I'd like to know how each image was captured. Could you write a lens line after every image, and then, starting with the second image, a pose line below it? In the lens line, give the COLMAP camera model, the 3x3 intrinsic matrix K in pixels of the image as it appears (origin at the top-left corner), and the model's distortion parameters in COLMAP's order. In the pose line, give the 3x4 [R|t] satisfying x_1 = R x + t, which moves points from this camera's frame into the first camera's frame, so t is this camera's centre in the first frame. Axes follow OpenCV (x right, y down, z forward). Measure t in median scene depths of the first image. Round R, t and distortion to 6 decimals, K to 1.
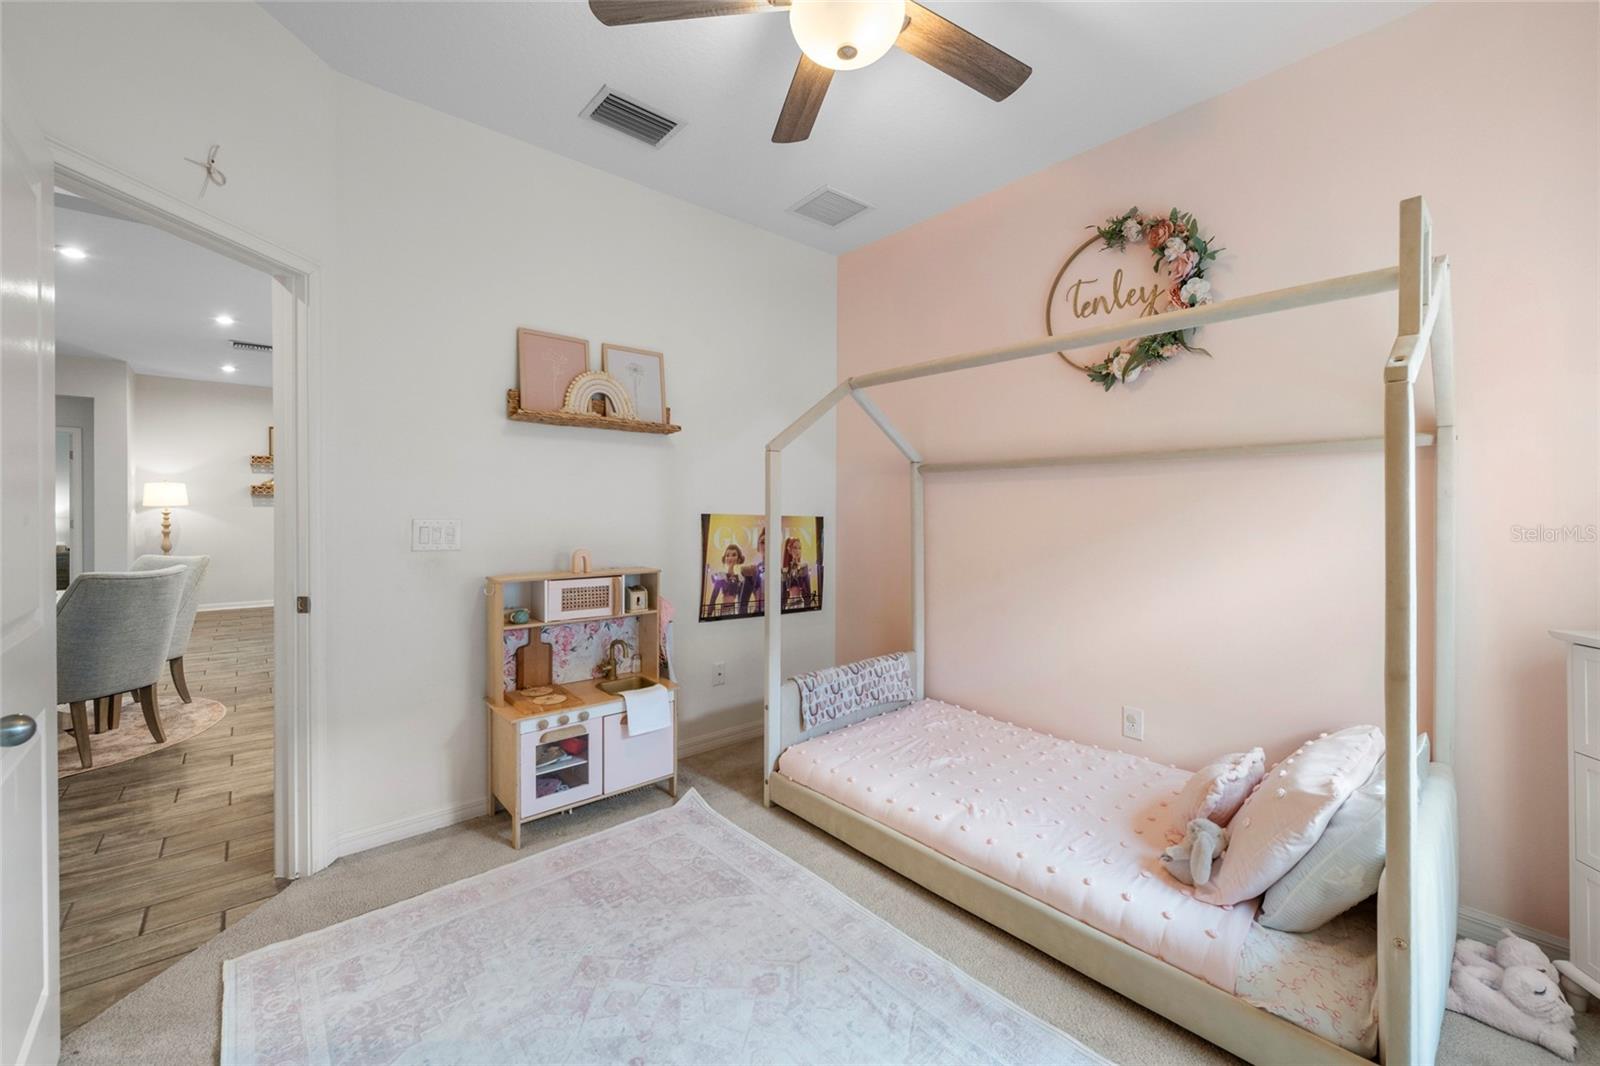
lens RADIAL K [[633.0, 0, 802.6], [0, 633.0, 518.6], [0, 0, 1]] dist [-0.000730, -0.000913]
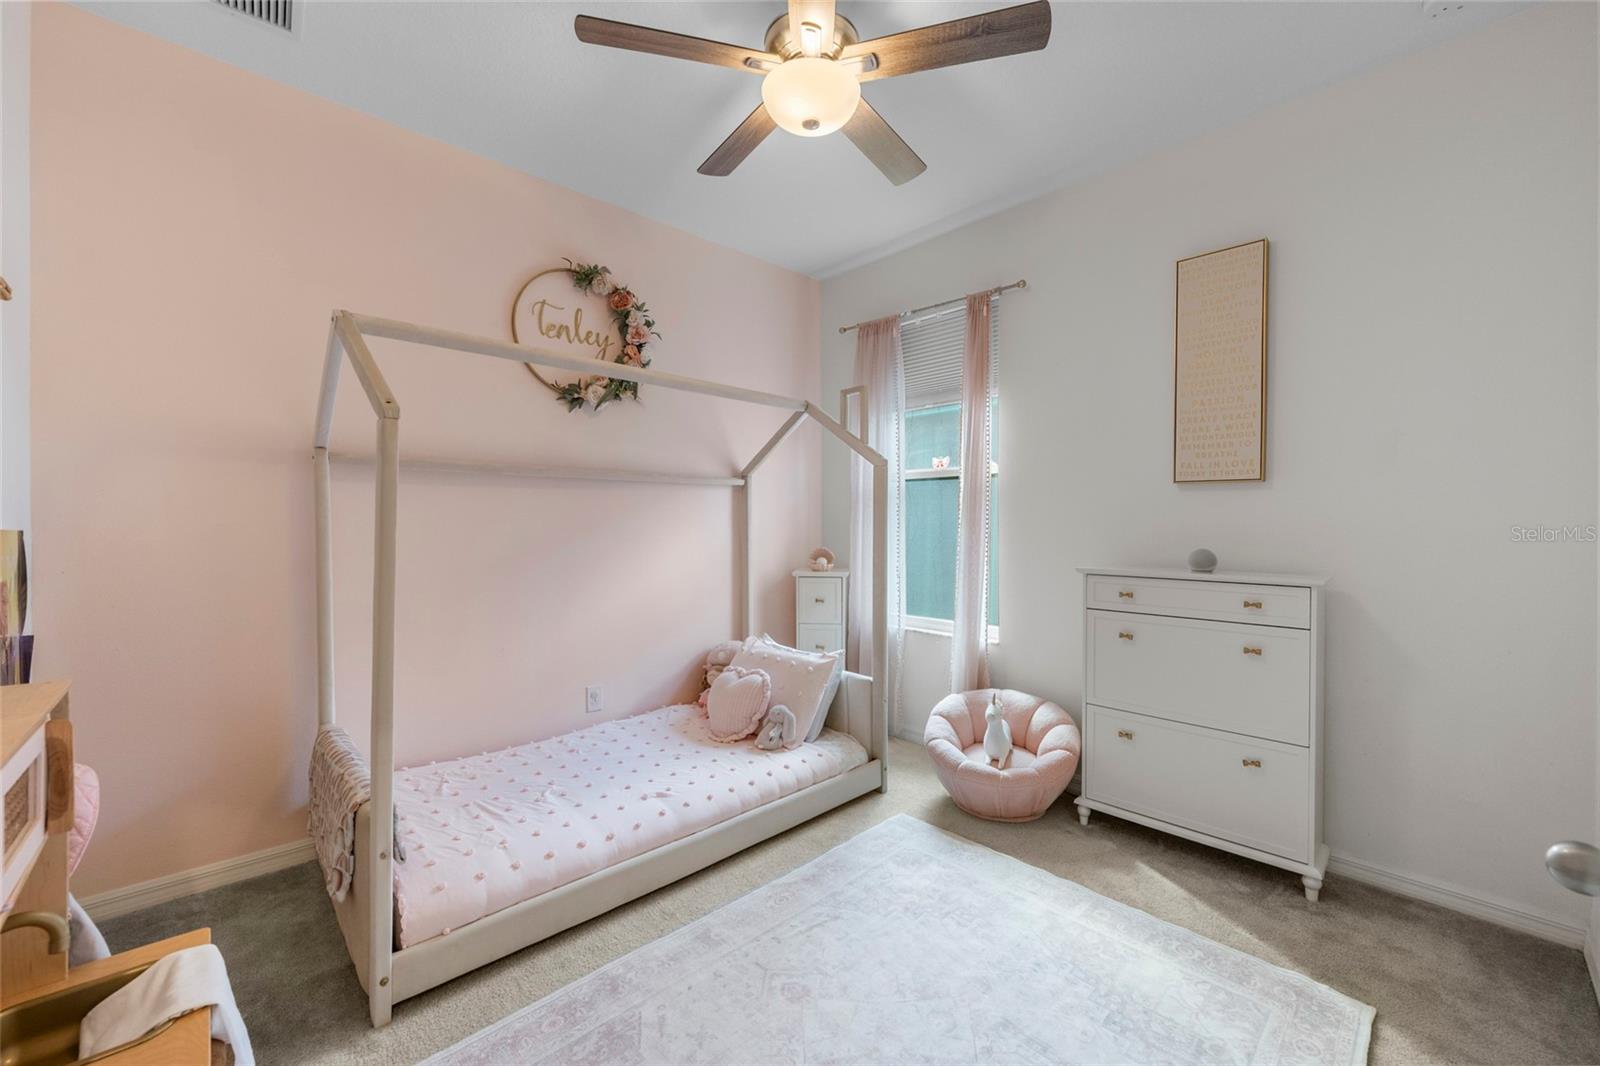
lens RADIAL K [[633.0, 0, 796.5], [0, 633.0, 528.0], [0, 0, 1]] dist [-0.000730, -0.000913]
pose [[-0.026202, -0.018995, 0.999476, -0.678531], [0.008440, 0.999780, 0.019222, -0.015774], [-0.999621, 0.008940, -0.026035, 0.656823]]
